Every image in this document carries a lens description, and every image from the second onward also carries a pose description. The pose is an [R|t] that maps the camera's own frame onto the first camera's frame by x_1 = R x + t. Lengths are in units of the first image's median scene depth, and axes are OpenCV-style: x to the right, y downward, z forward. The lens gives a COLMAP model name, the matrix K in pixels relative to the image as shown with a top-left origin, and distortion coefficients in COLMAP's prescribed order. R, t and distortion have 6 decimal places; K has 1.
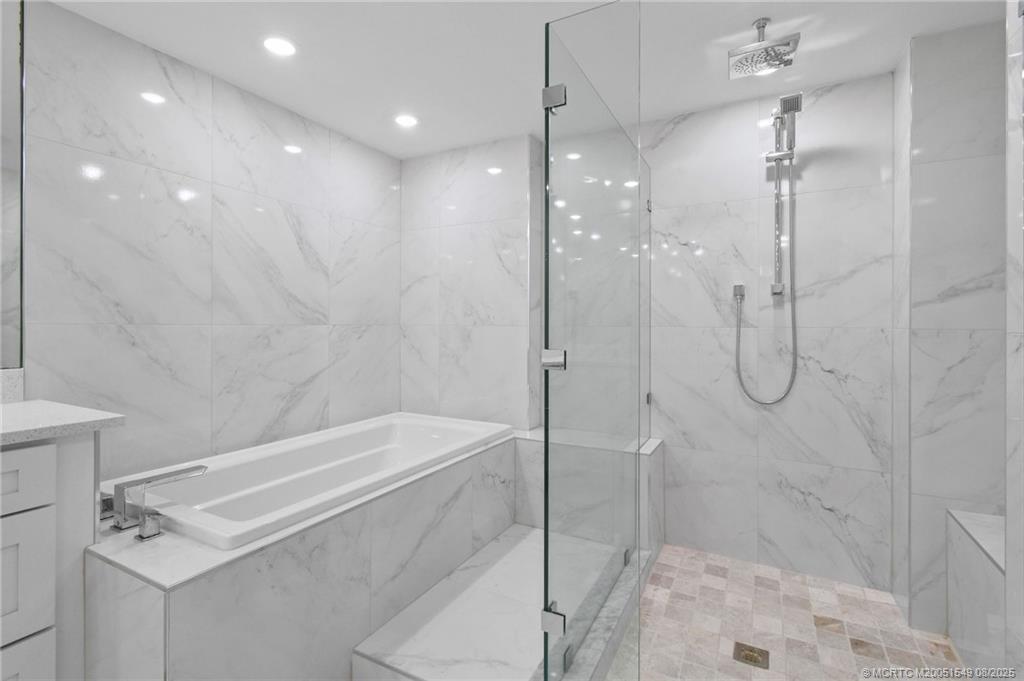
lens RADIAL K [[465.9, 0, 517.9], [0, 465.9, 326.9], [0, 0, 1]] dist [0.001513, -0.000237]
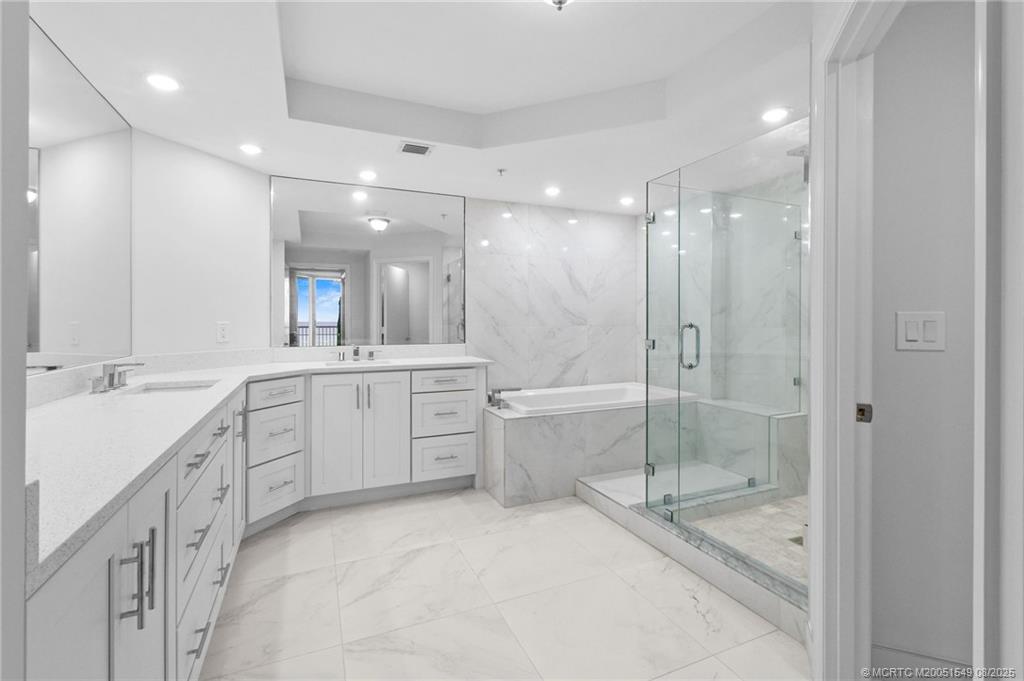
lens RADIAL K [[451.1, 0, 506.3], [0, 451.1, 325.1], [0, 0, 1]] dist [0.001051, -0.000011]
pose [[0.770733, -0.000759, -0.637157, 0.549596], [0.001999, 0.999997, 0.001227, -0.011132], [0.637155, -0.002220, 0.770733, -0.608150]]
